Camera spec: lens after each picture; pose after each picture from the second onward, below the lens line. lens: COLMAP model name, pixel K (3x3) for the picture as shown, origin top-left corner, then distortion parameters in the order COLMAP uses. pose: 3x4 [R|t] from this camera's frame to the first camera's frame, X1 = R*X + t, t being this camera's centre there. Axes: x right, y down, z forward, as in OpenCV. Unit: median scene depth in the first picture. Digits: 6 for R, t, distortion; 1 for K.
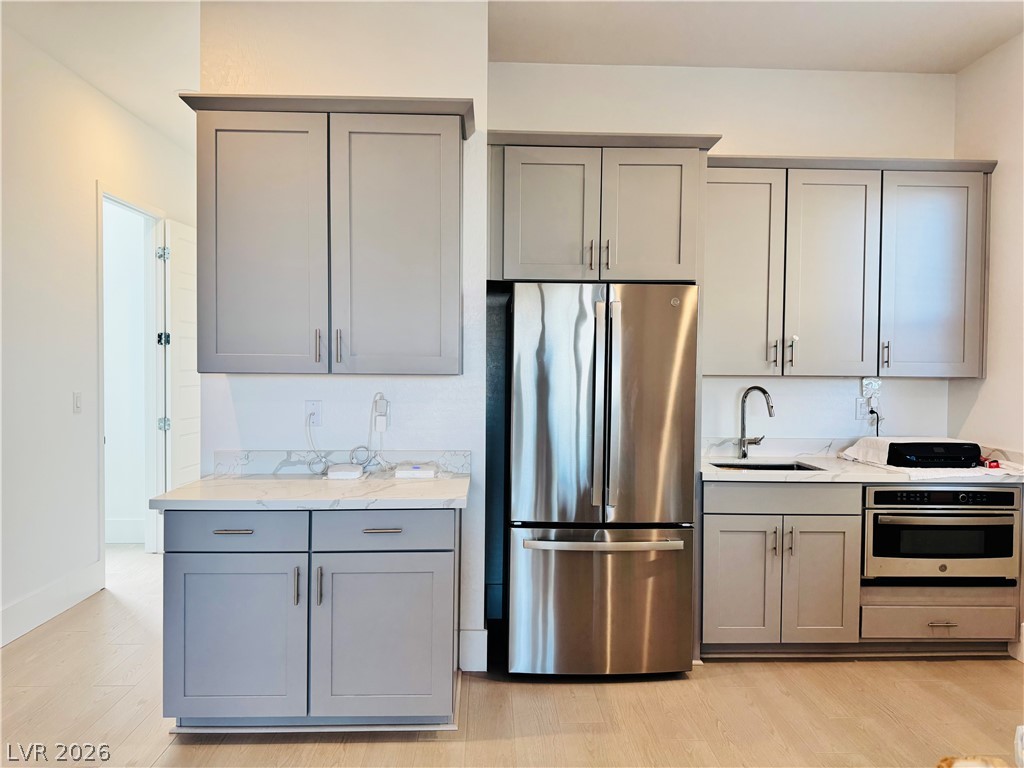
lens RADIAL K [[714.8, 0, 511.7], [0, 714.8, 384.0], [0, 0, 1]] dist [0.014692, -0.000354]
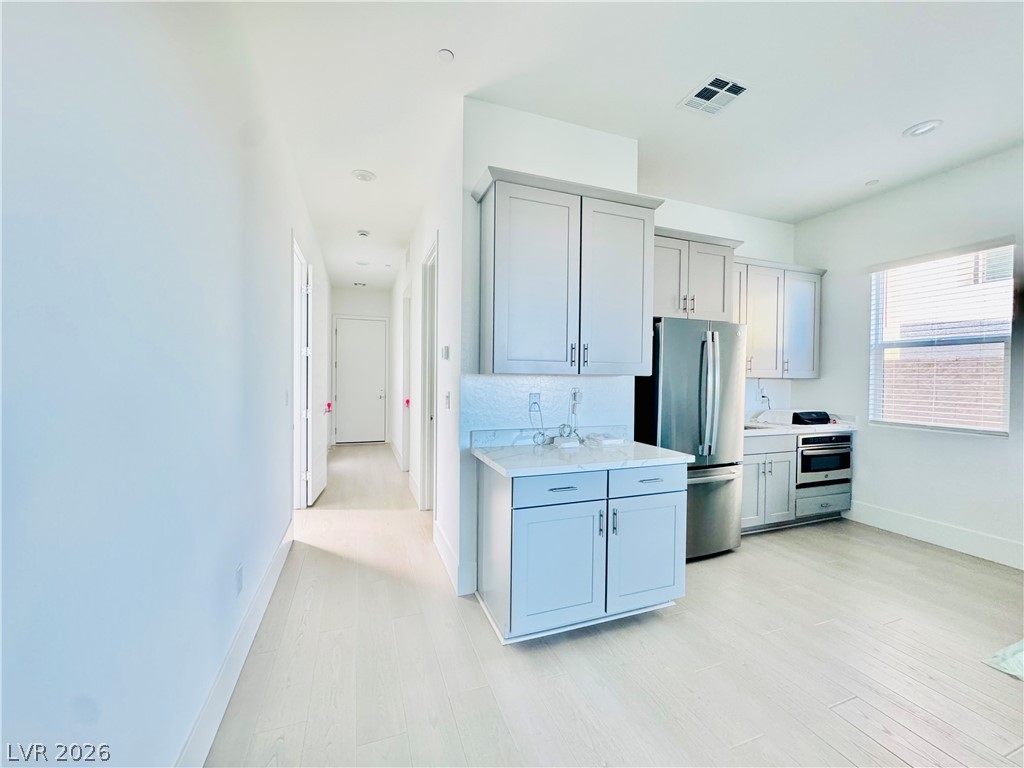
lens RADIAL K [[408.4, 0, 511.6], [0, 408.4, 384.3], [0, 0, 1]] dist [-0.006835, 0.000984]
pose [[0.948842, -0.003554, 0.315730, -0.555193], [0.004009, 0.999992, -0.000789, 0.005163], [-0.315725, 0.002015, 0.948849, 0.224692]]
